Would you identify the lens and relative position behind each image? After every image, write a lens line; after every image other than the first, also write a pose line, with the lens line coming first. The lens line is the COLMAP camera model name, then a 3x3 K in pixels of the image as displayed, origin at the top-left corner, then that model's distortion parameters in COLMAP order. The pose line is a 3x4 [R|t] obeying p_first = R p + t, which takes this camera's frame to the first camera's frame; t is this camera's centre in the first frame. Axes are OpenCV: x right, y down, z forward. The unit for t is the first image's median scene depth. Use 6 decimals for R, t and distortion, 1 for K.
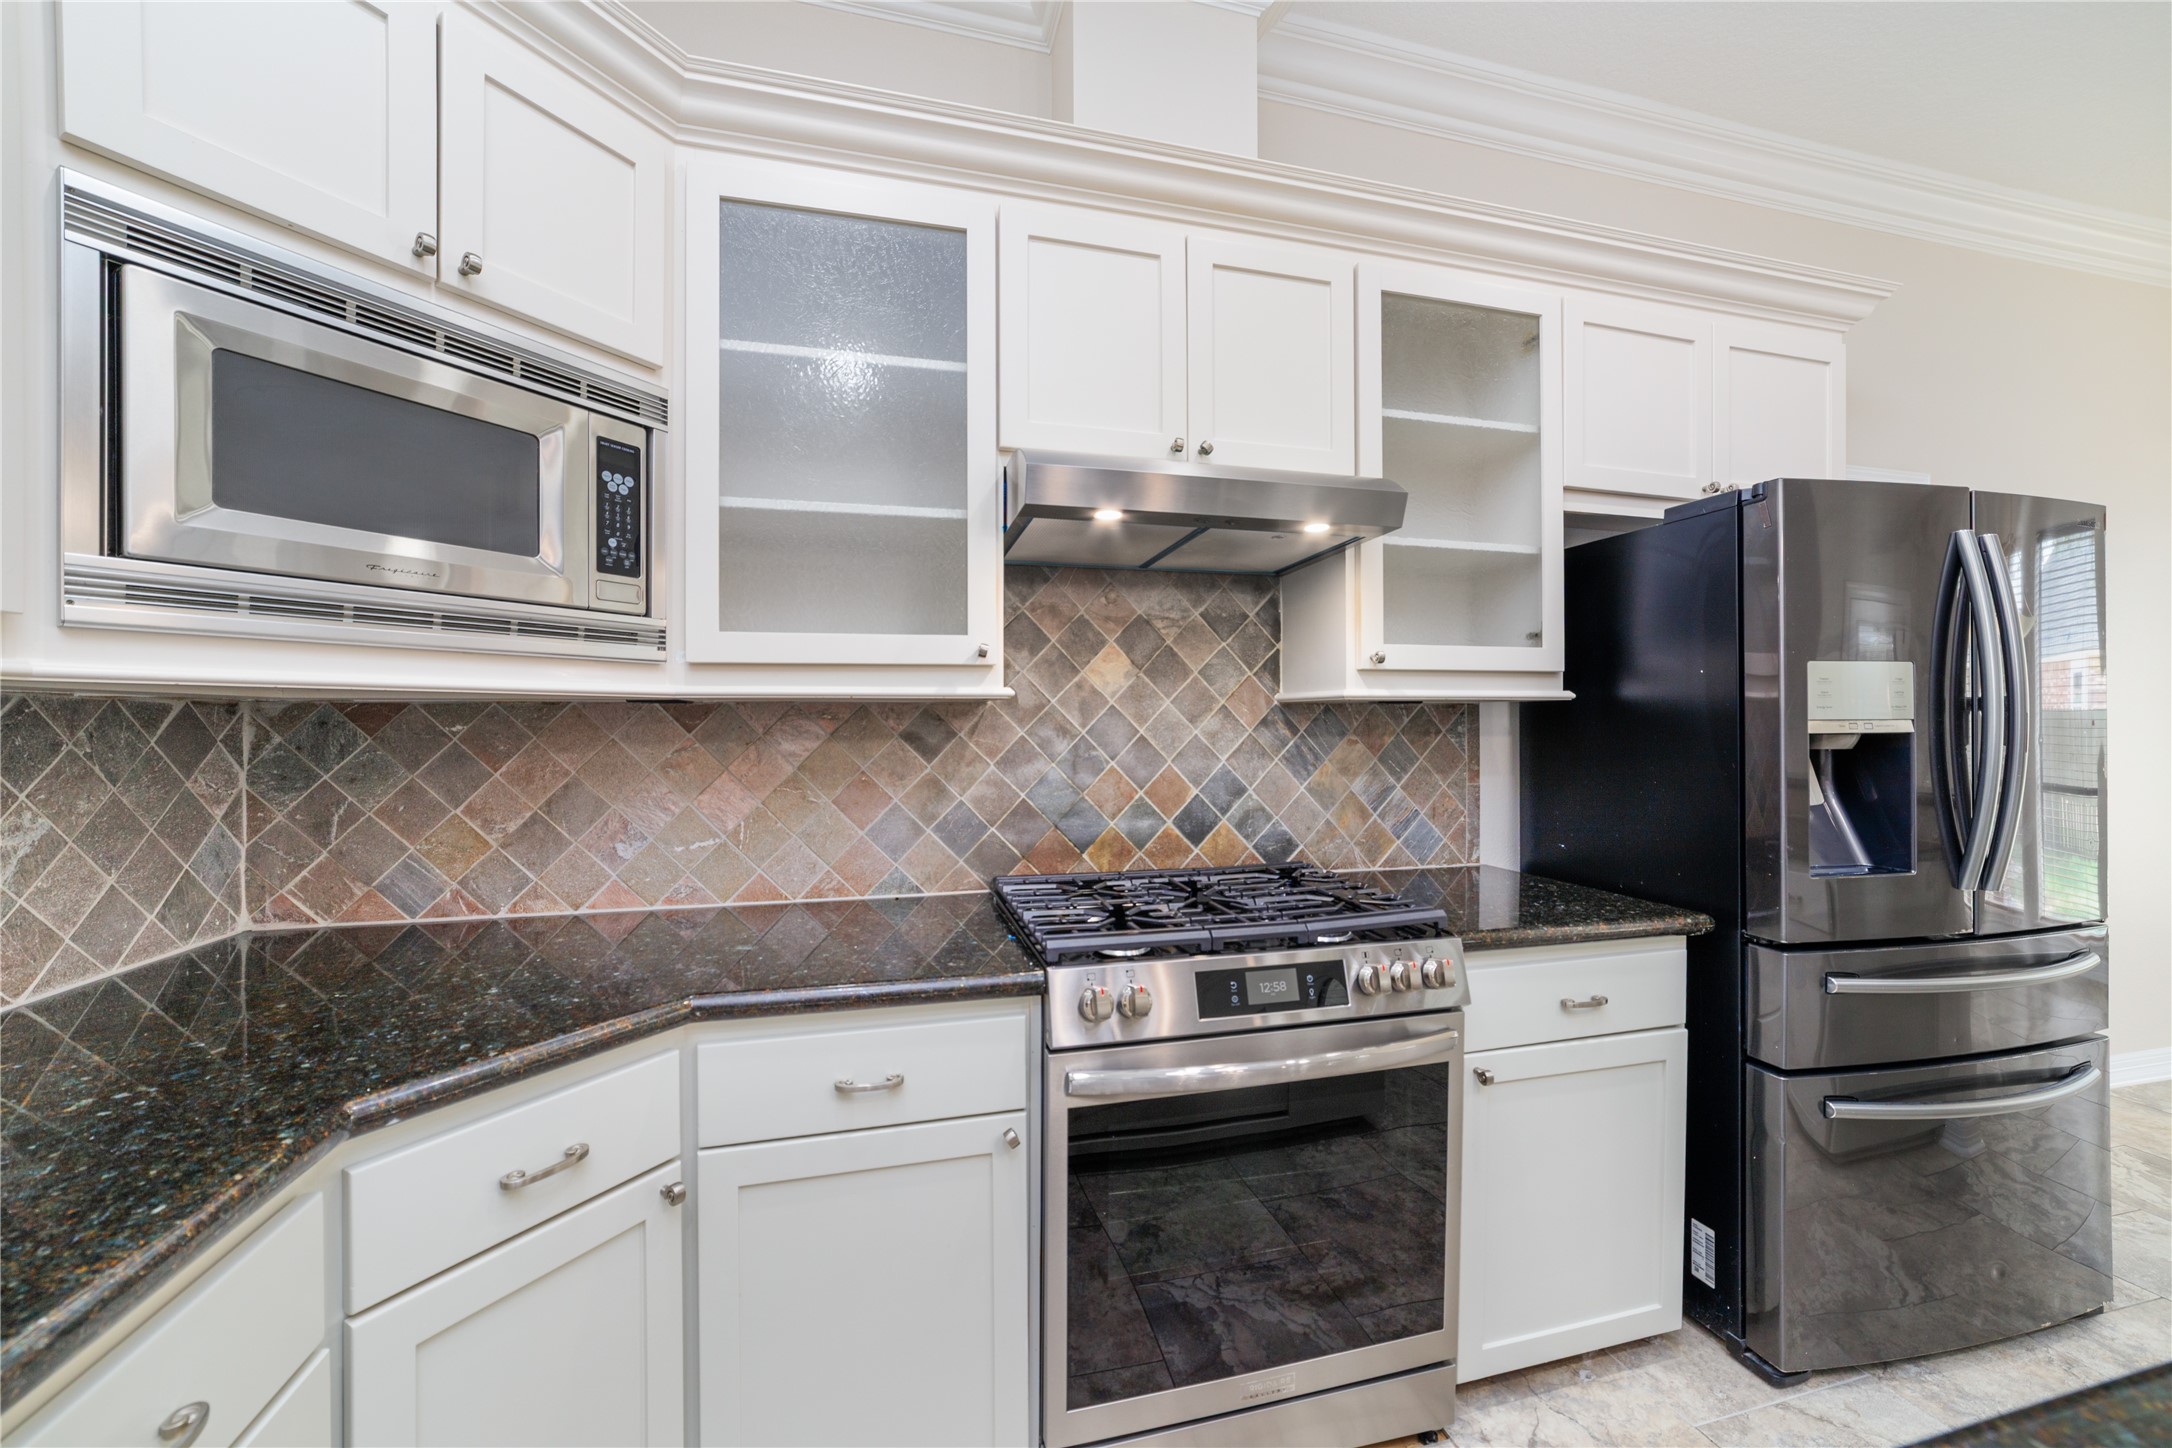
lens RADIAL K [[830.9, 0, 1069.6], [0, 830.9, 720.5], [0, 0, 1]] dist [-0.019276, 0.005102]
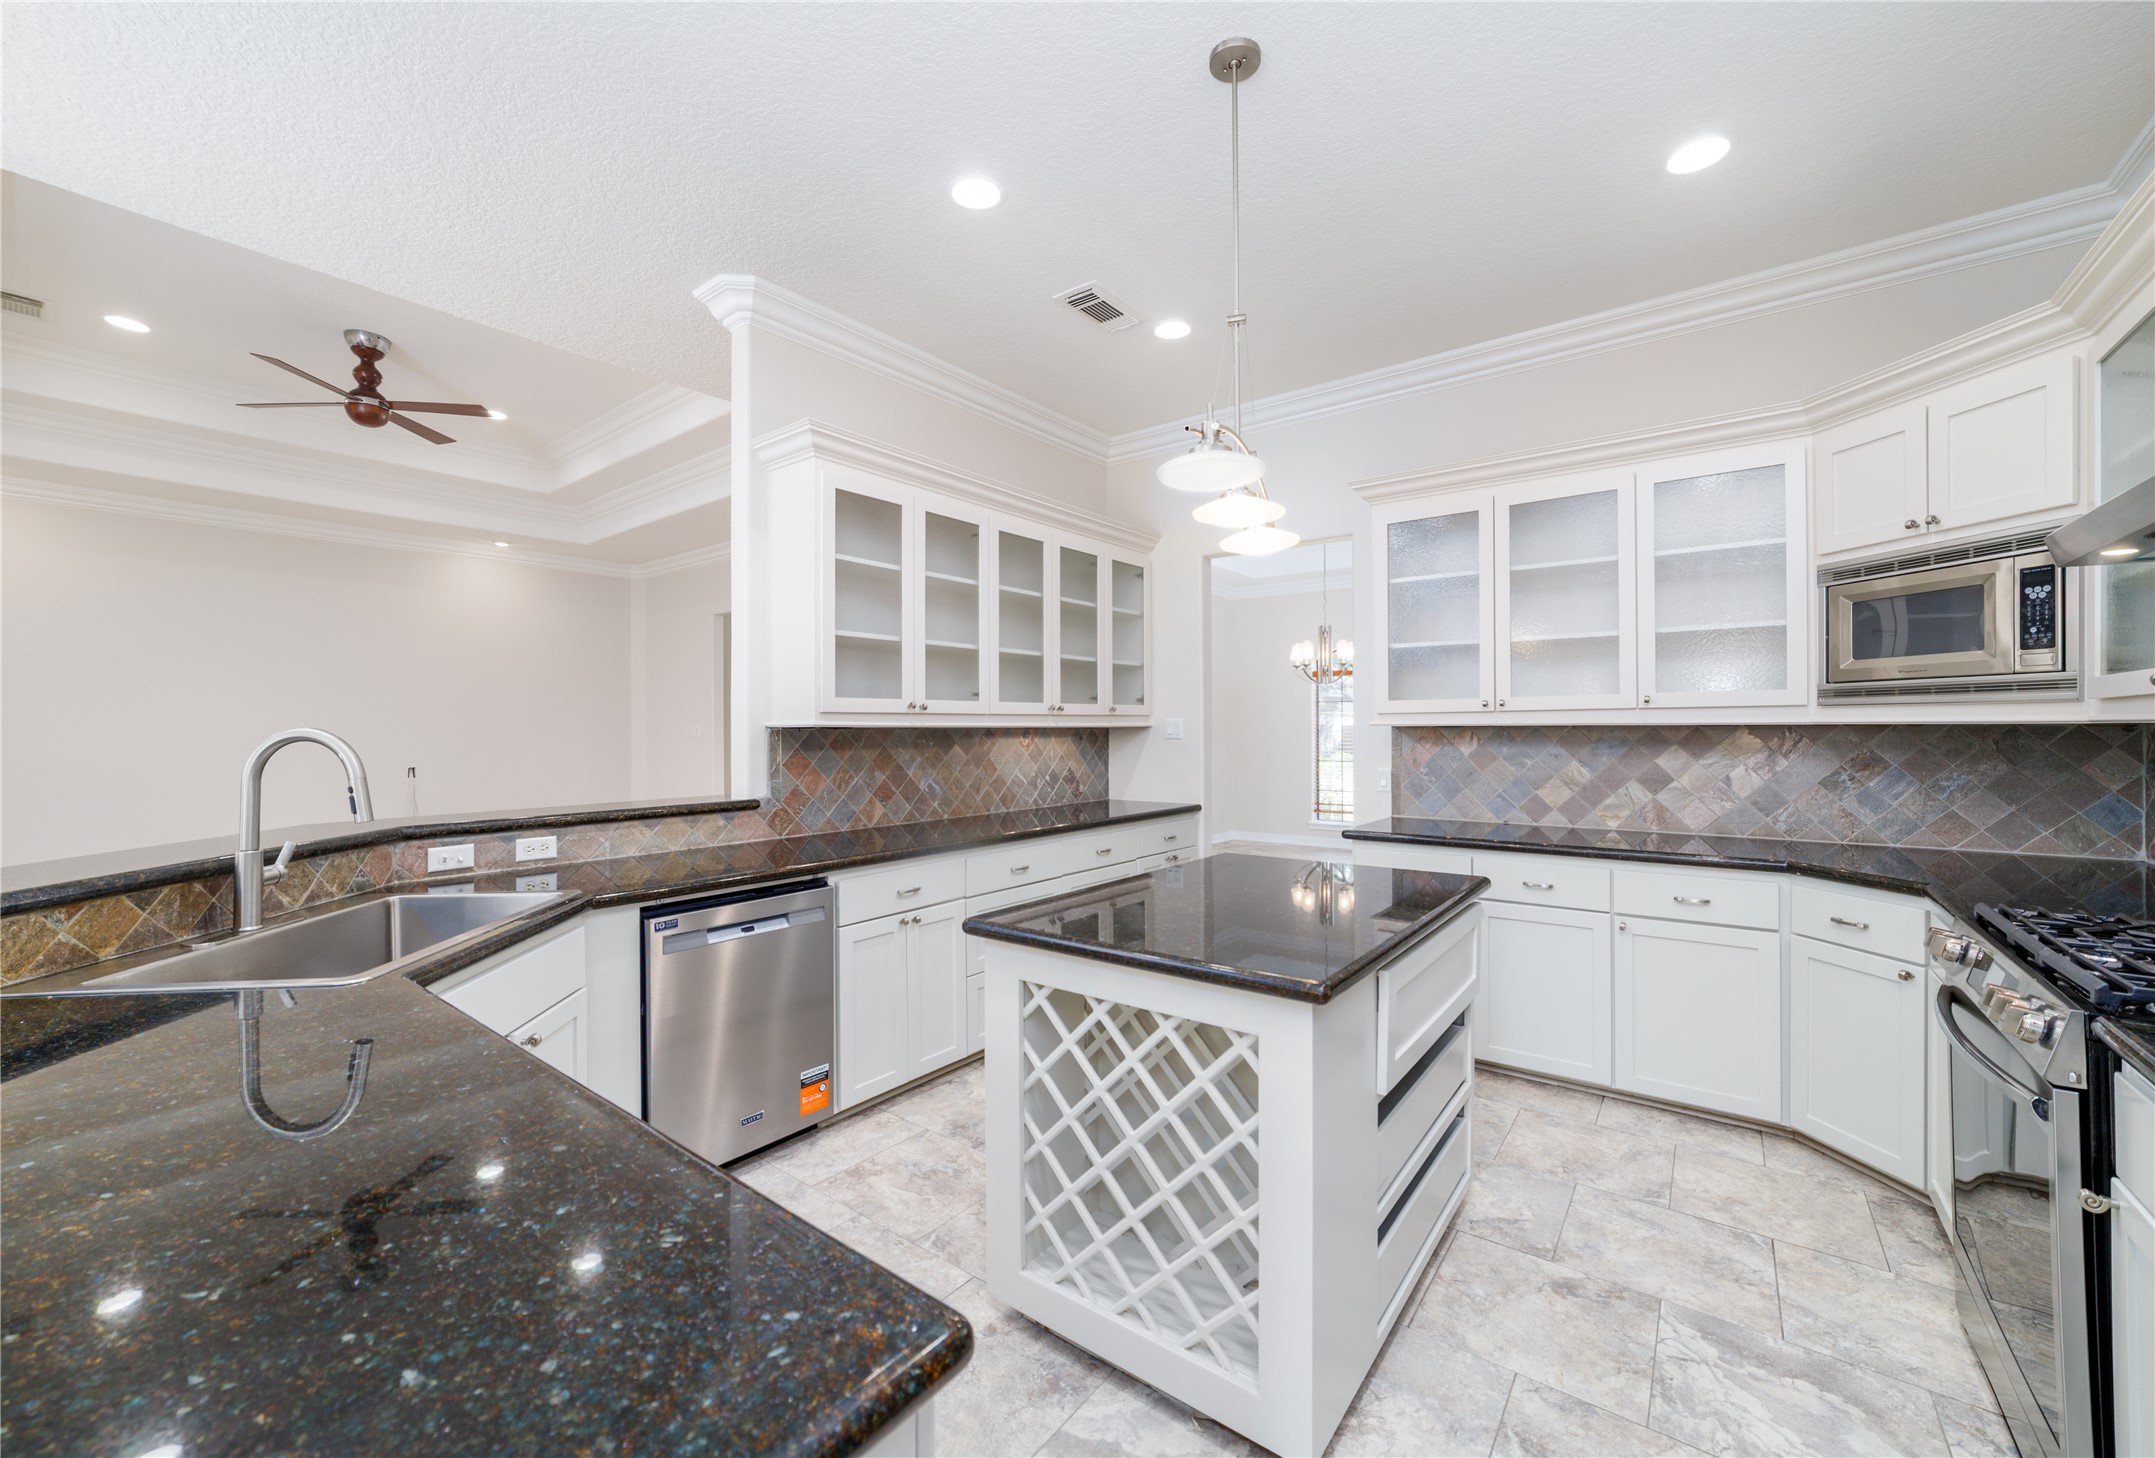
lens RADIAL K [[824.8, 0, 1120.0], [0, 824.8, 715.5], [0, 0, 1]] dist [0.000147, 0.000016]
pose [[-0.764817, -0.009066, -0.644184, 1.332889], [0.000065, 0.999900, -0.014150, -0.015276], [0.644247, -0.010863, -0.764740, 0.762284]]
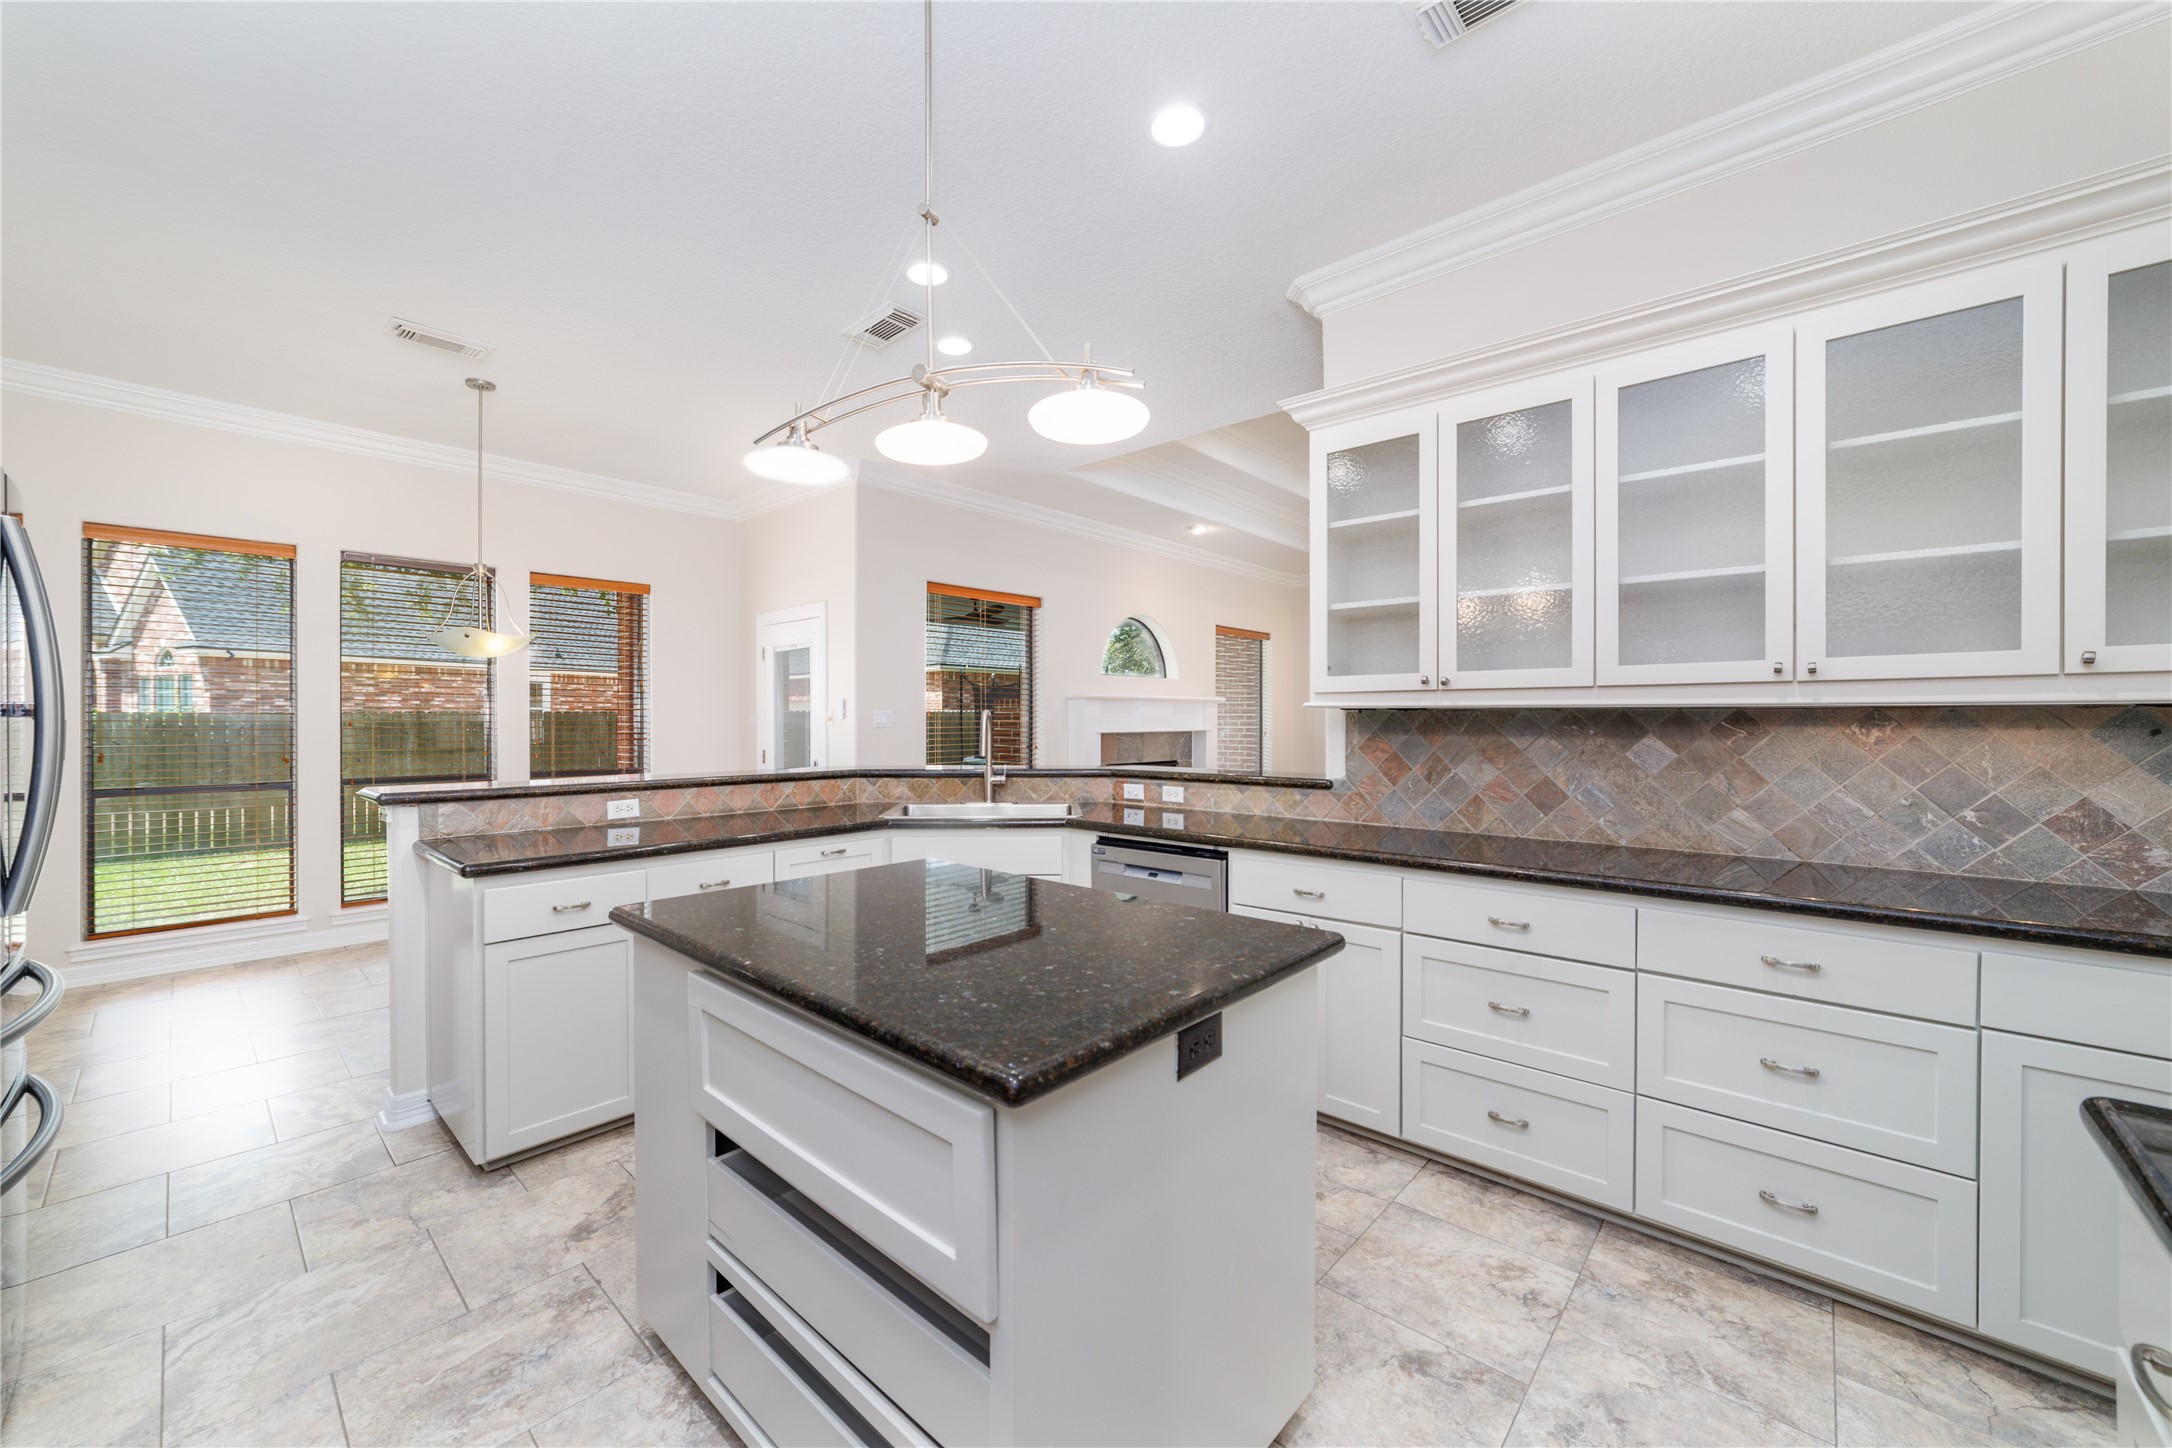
lens RADIAL K [[830.9, 0, 1082.8], [0, 830.9, 719.8], [0, 0, 1]] dist [-0.019276, 0.005102]
pose [[-0.549724, -0.000654, 0.835346, -0.242545], [0.001066, 0.999998, 0.001484, 0.001159], [-0.835346, 0.001706, -0.549722, 0.403530]]
